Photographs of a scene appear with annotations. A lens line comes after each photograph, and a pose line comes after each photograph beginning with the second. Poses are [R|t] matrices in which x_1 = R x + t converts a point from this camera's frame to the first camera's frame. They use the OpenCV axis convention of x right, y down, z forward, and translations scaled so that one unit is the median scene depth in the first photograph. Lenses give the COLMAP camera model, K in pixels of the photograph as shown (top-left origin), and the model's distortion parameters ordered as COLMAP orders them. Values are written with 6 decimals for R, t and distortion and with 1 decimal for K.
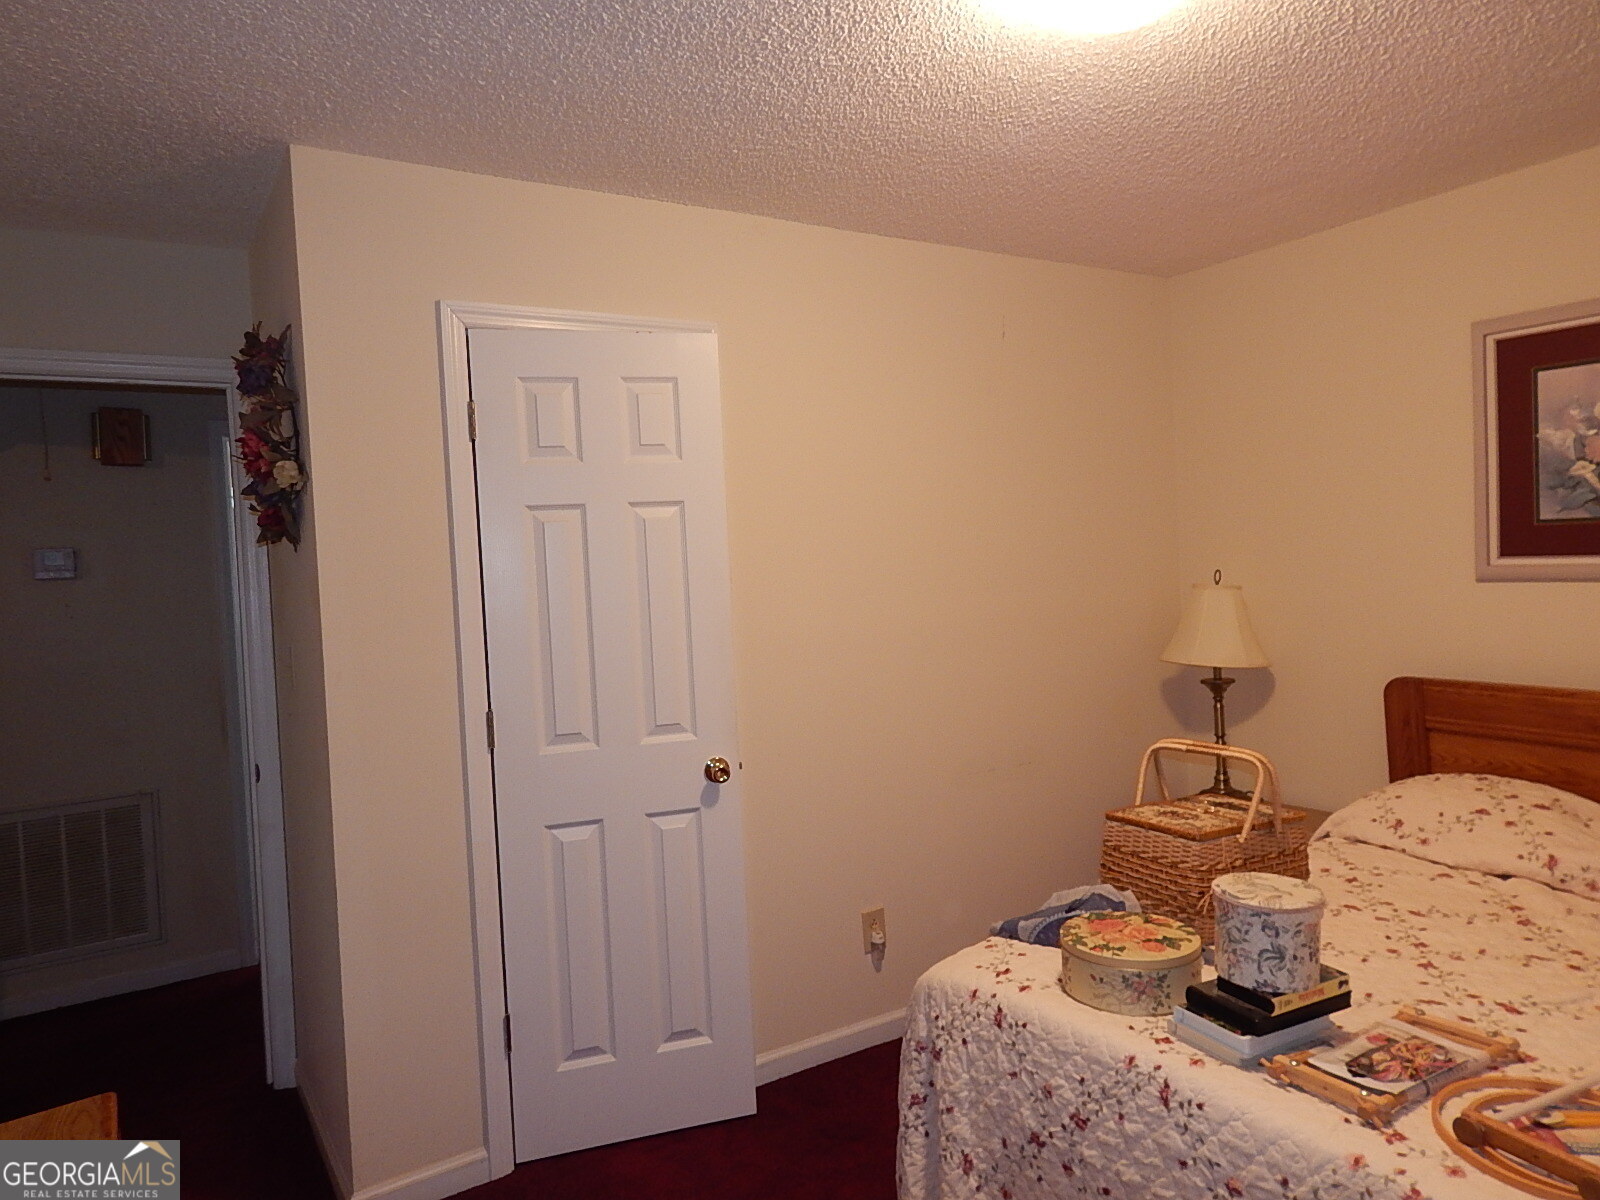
lens RADIAL K [[1101.9, 0, 803.8], [0, 1101.9, 597.9], [0, 0, 1]] dist [0.023983, -0.006617]
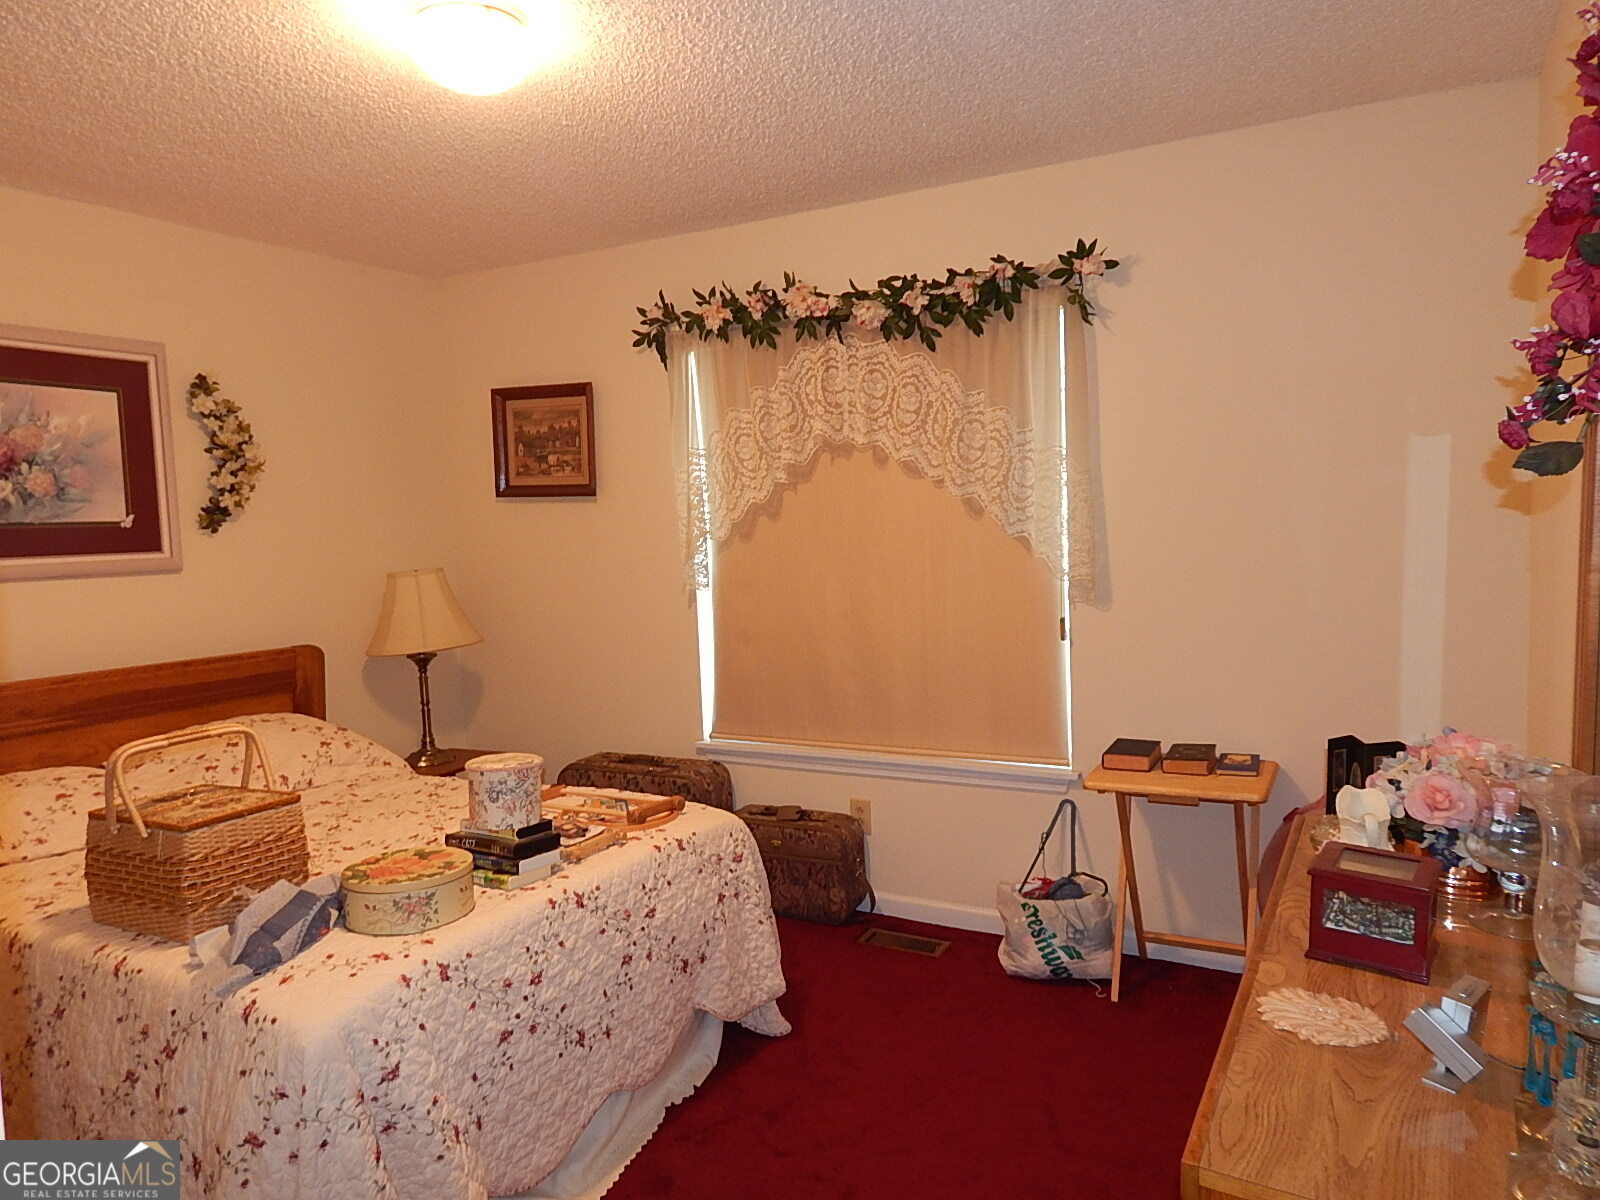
lens RADIAL K [[1101.9, 0, 803.4], [0, 1101.9, 602.3], [0, 0, 1]] dist [0.023983, -0.006617]
pose [[-0.485806, -0.006624, 0.874042, -0.905326], [0.091481, 0.994094, 0.058381, 0.017455], [-0.869266, 0.108320, -0.482330, 1.227615]]
